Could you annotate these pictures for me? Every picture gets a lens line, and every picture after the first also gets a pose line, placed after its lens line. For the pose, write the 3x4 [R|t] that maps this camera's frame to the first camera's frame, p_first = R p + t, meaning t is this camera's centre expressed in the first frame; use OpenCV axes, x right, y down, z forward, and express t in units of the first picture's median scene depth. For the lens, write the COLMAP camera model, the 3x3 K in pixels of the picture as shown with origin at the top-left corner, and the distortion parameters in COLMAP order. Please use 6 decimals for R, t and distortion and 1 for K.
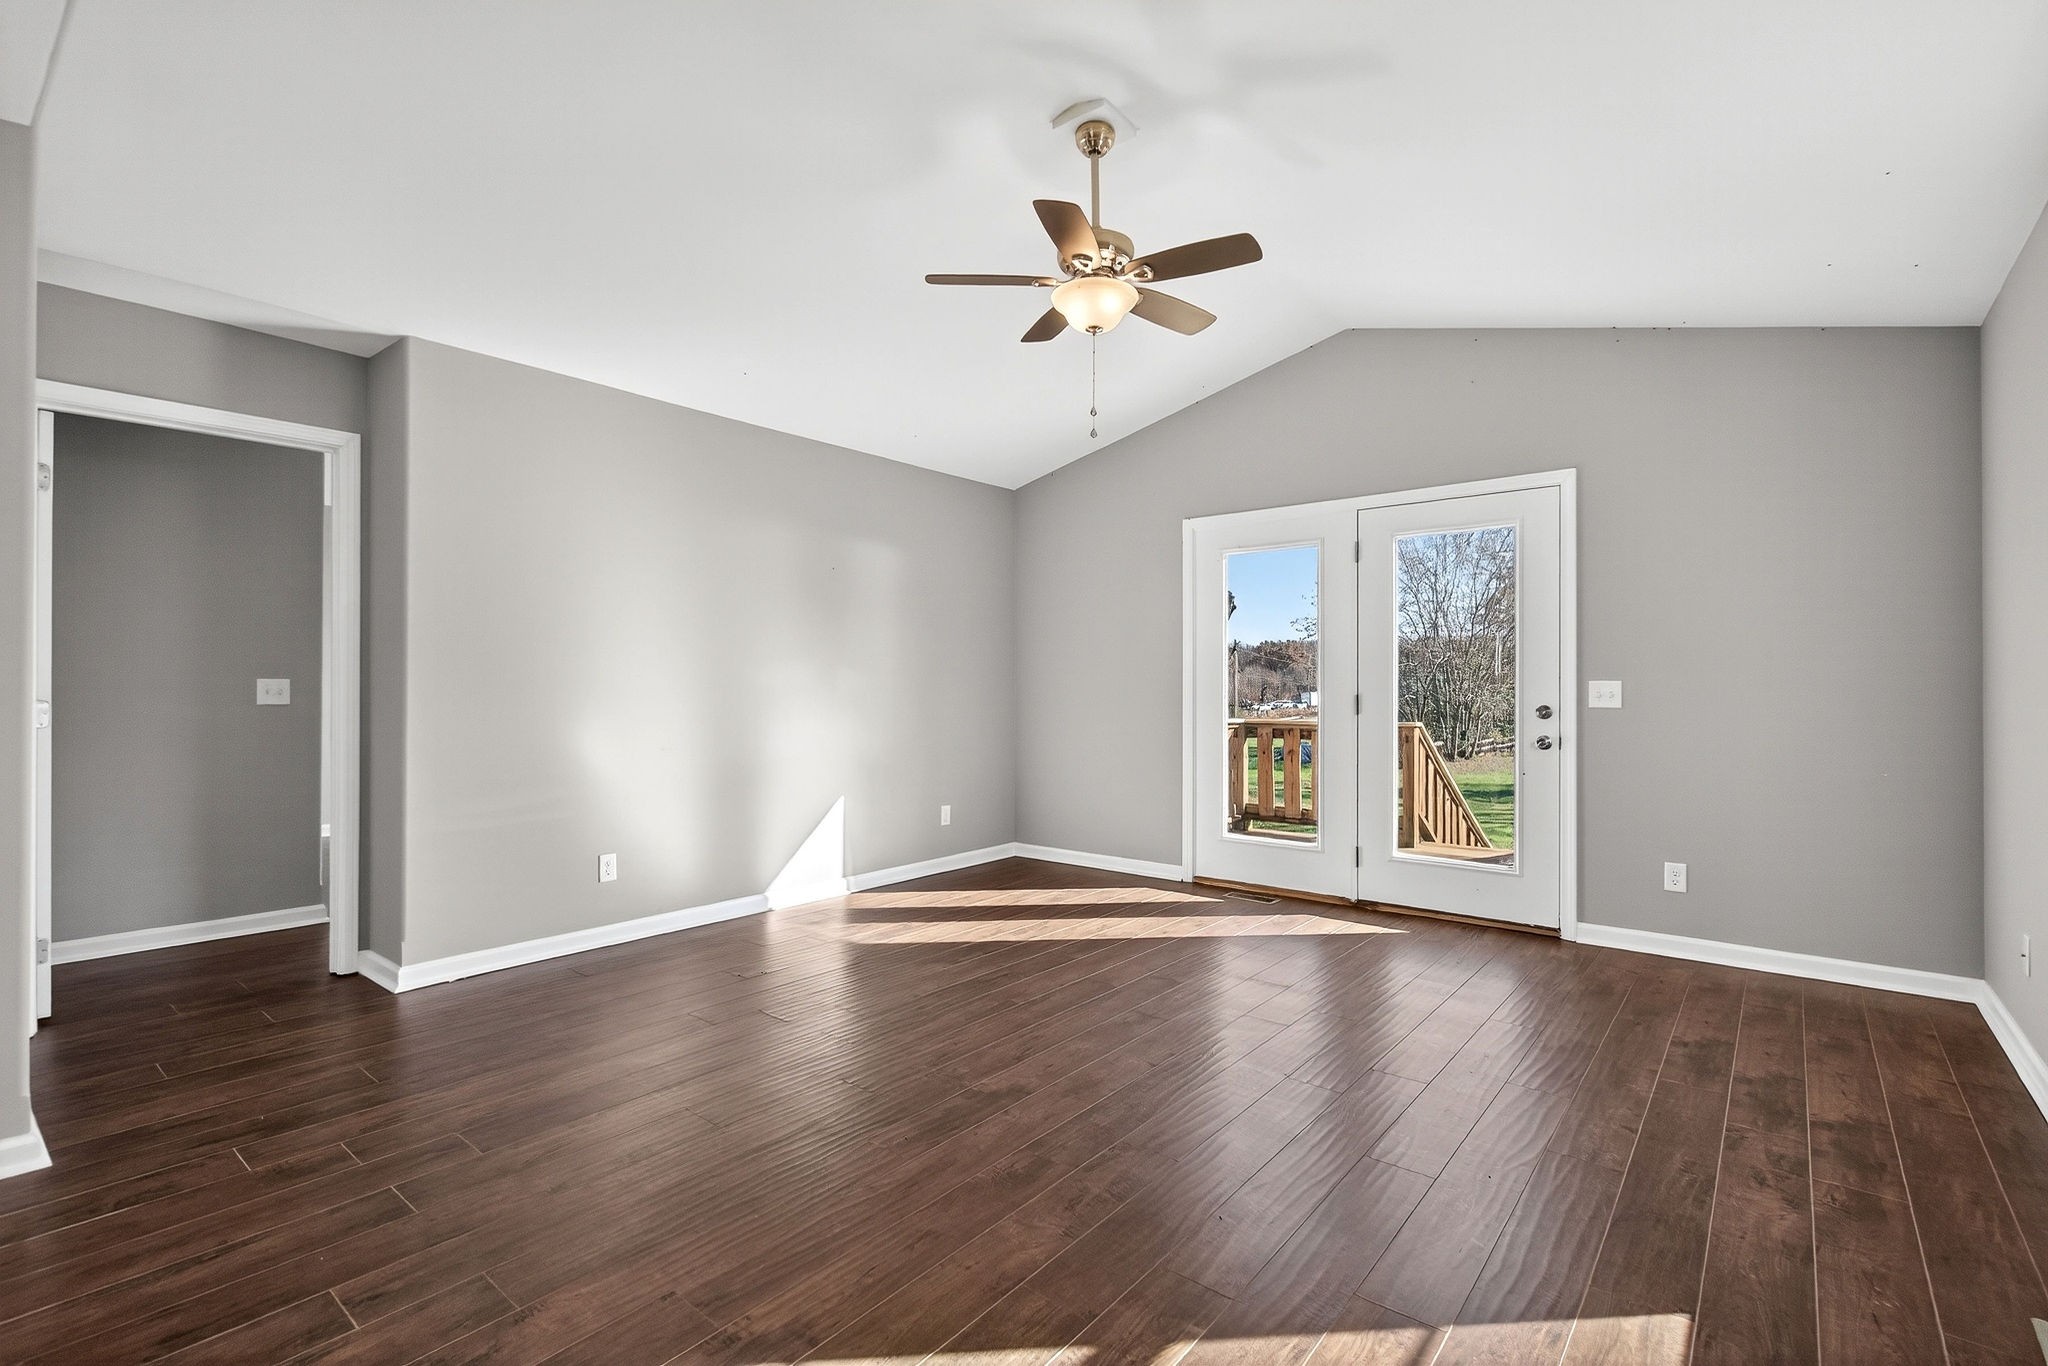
lens RADIAL K [[919.4, 0, 1019.1], [0, 919.4, 676.4], [0, 0, 1]] dist [-0.002546, -0.001893]
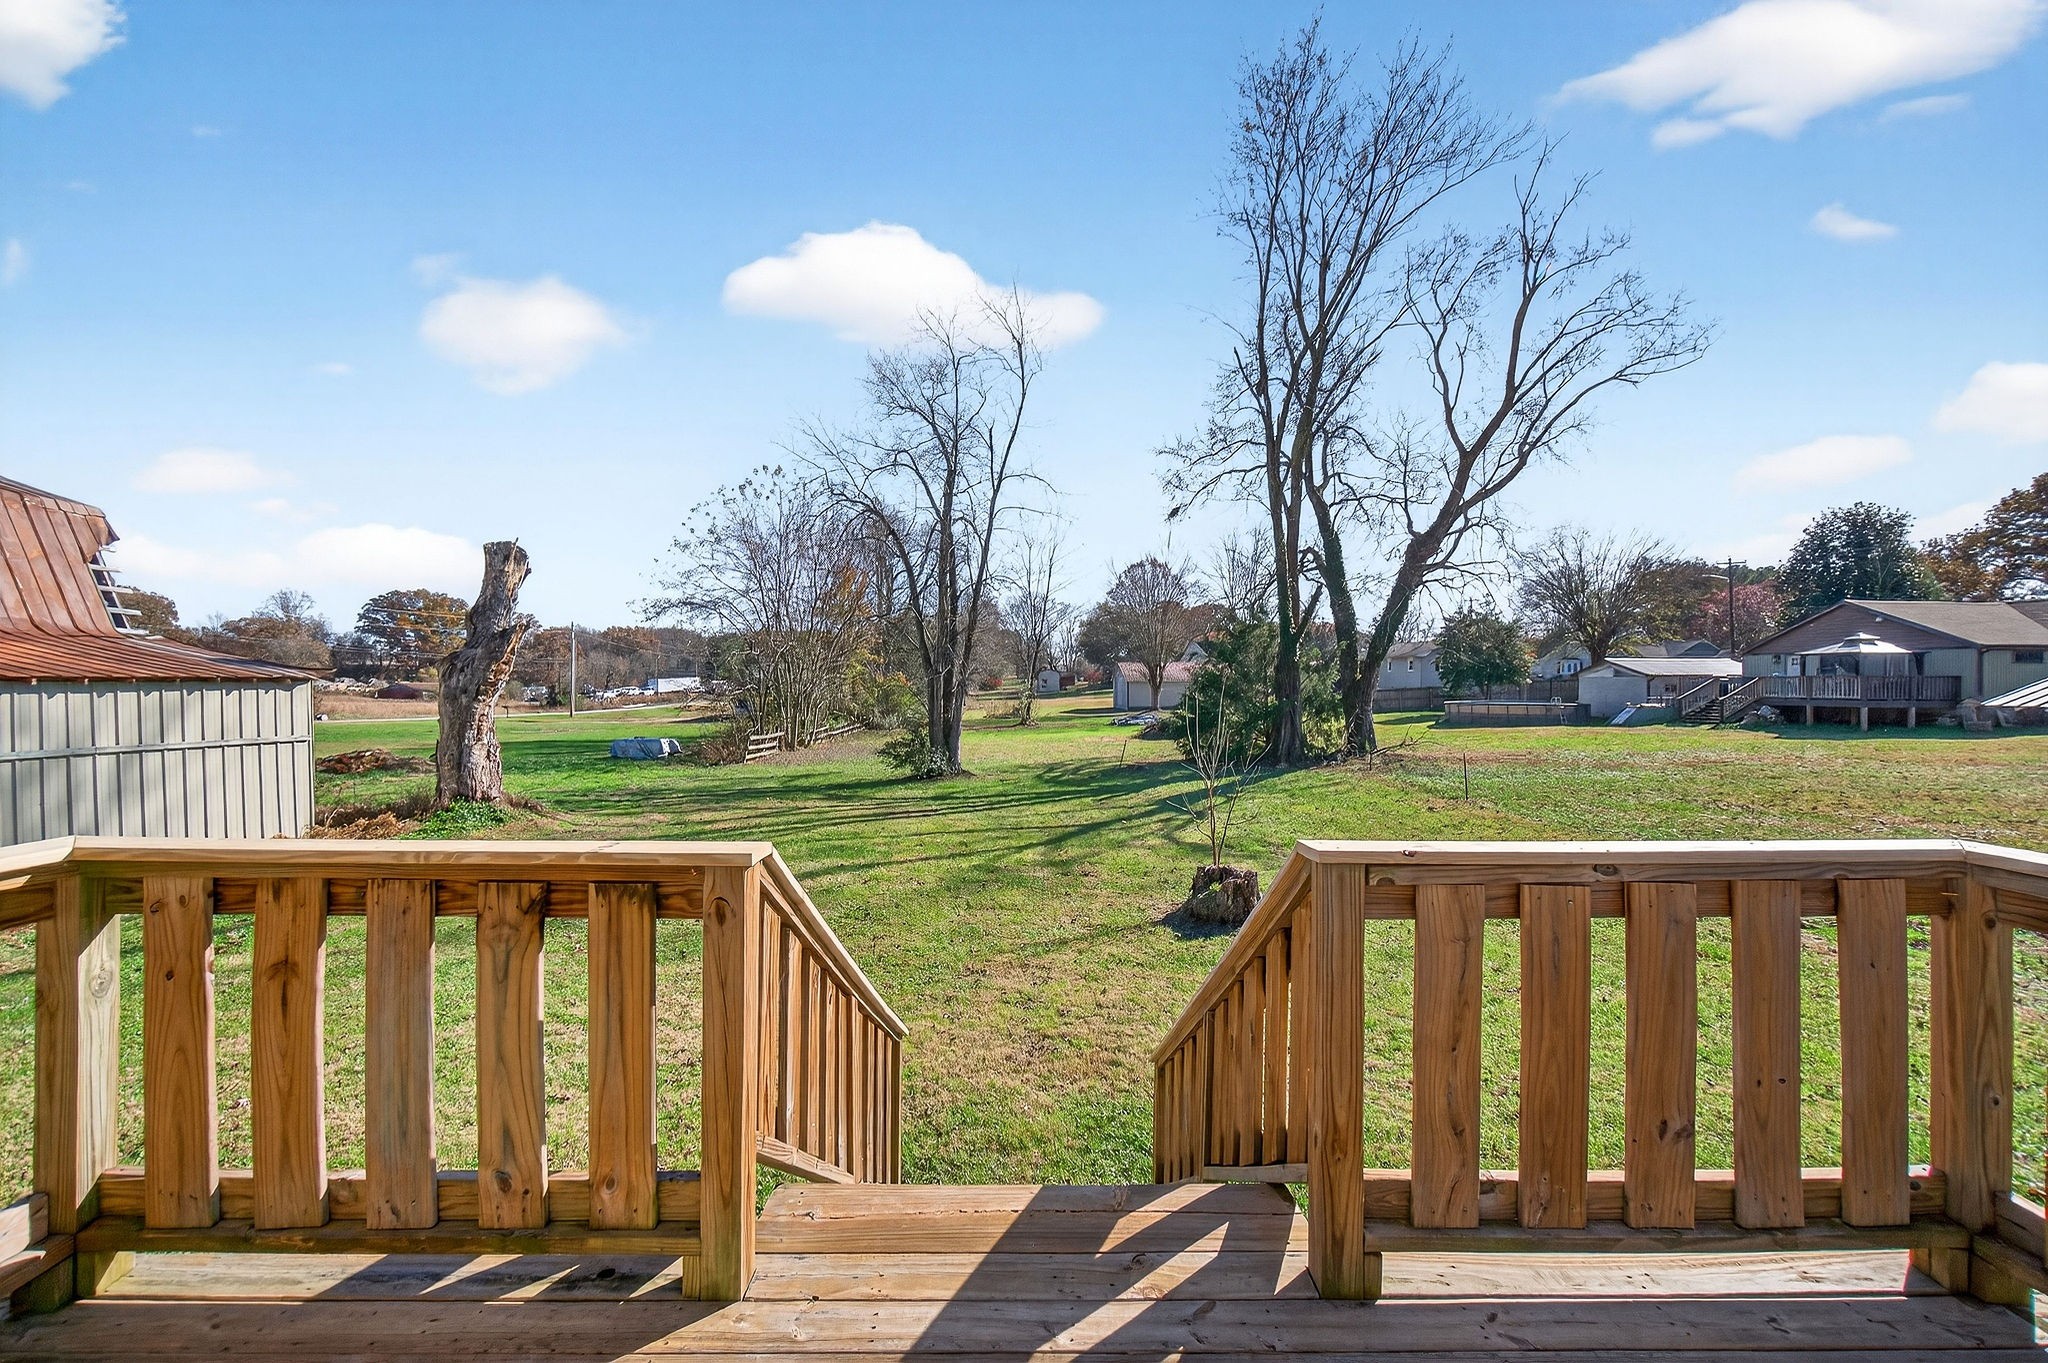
lens RADIAL K [[886.1, 0, 1020.1], [0, 886.1, 681.4], [0, 0, 1]] dist [0.000848, 0.000695]
pose [[0.768251, 0.003930, 0.640137, 0.043603], [-0.016665, 0.999765, 0.013862, -0.000633], [-0.639932, -0.021317, 0.768136, 0.100512]]
